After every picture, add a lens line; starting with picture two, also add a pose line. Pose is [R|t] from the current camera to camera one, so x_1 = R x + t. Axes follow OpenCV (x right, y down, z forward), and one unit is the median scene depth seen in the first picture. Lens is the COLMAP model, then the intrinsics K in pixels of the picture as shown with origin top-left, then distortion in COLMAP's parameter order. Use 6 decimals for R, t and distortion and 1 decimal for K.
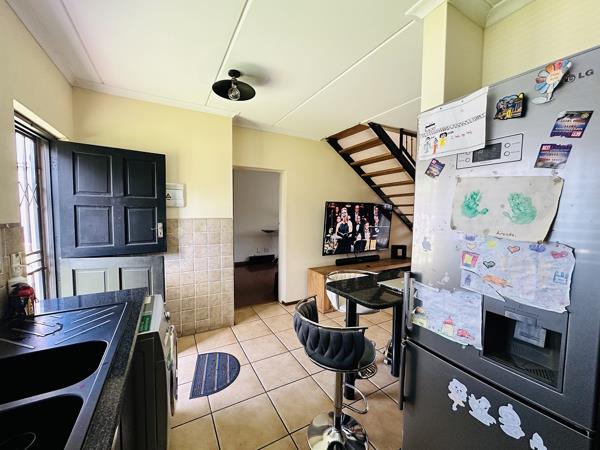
lens RADIAL K [[241.1, 0, 301.3], [0, 241.1, 225.8], [0, 0, 1]] dist [-0.002122, 0.000150]
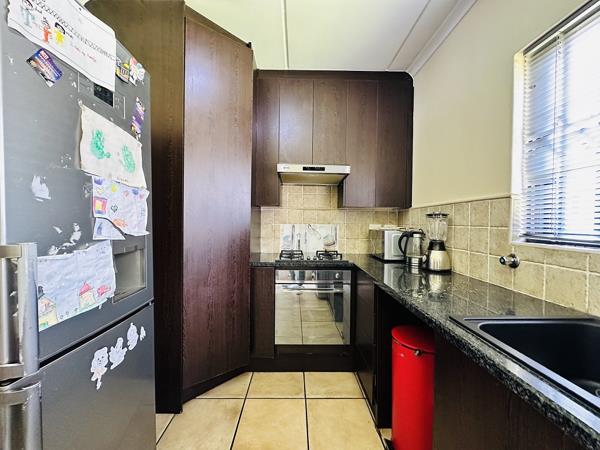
lens RADIAL K [[241.1, 0, 302.6], [0, 241.1, 224.2], [0, 0, 1]] dist [-0.002122, 0.000150]
pose [[-0.886673, -0.023298, 0.461810, -0.390312], [0.010865, 0.997404, 0.071180, 0.155146], [-0.462270, 0.068131, -0.884118, 1.464107]]
